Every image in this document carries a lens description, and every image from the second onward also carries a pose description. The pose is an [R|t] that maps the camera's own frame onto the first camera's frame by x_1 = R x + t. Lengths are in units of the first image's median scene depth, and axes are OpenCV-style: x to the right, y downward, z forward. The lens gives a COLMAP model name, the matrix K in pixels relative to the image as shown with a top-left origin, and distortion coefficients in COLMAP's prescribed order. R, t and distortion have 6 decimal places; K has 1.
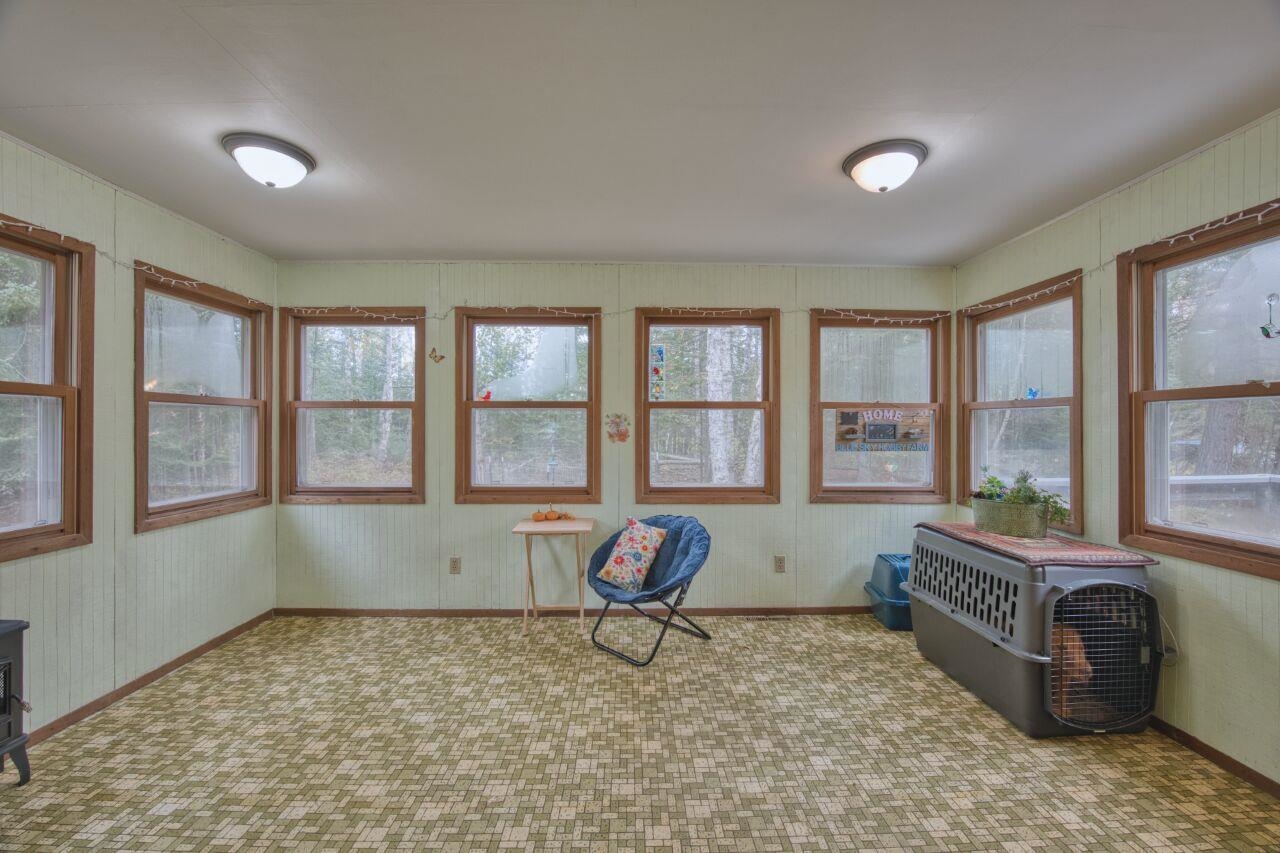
lens RADIAL K [[506.5, 0, 640.0], [0, 506.5, 426.5], [0, 0, 1]] dist [-0.018384, -0.007945]
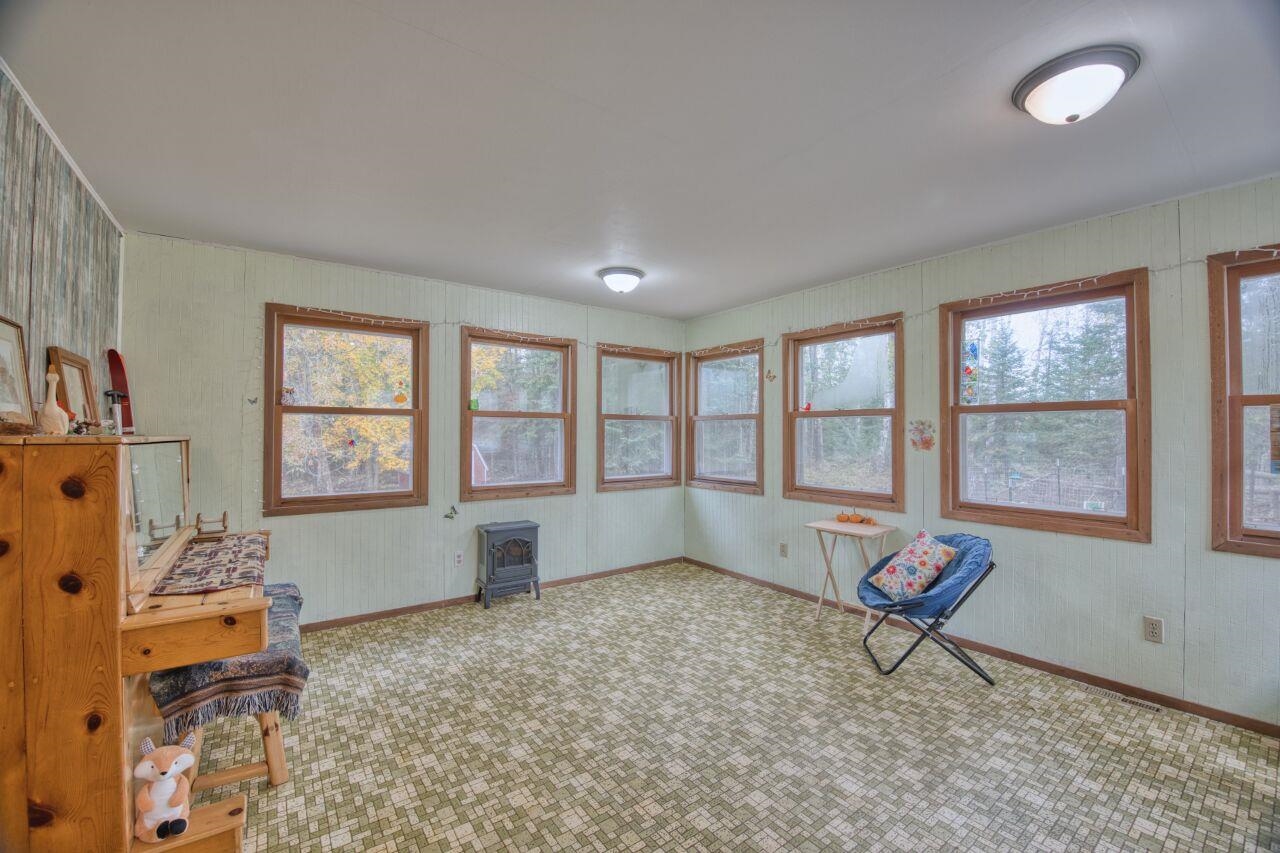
lens RADIAL K [[506.5, 0, 640.0], [0, 506.5, 426.5], [0, 0, 1]] dist [-0.018384, -0.007945]
pose [[0.578675, -0.009896, -0.815498, 0.430400], [0.000083, 0.999927, -0.012076, -0.002263], [0.815558, 0.006920, 0.578634, 0.026857]]
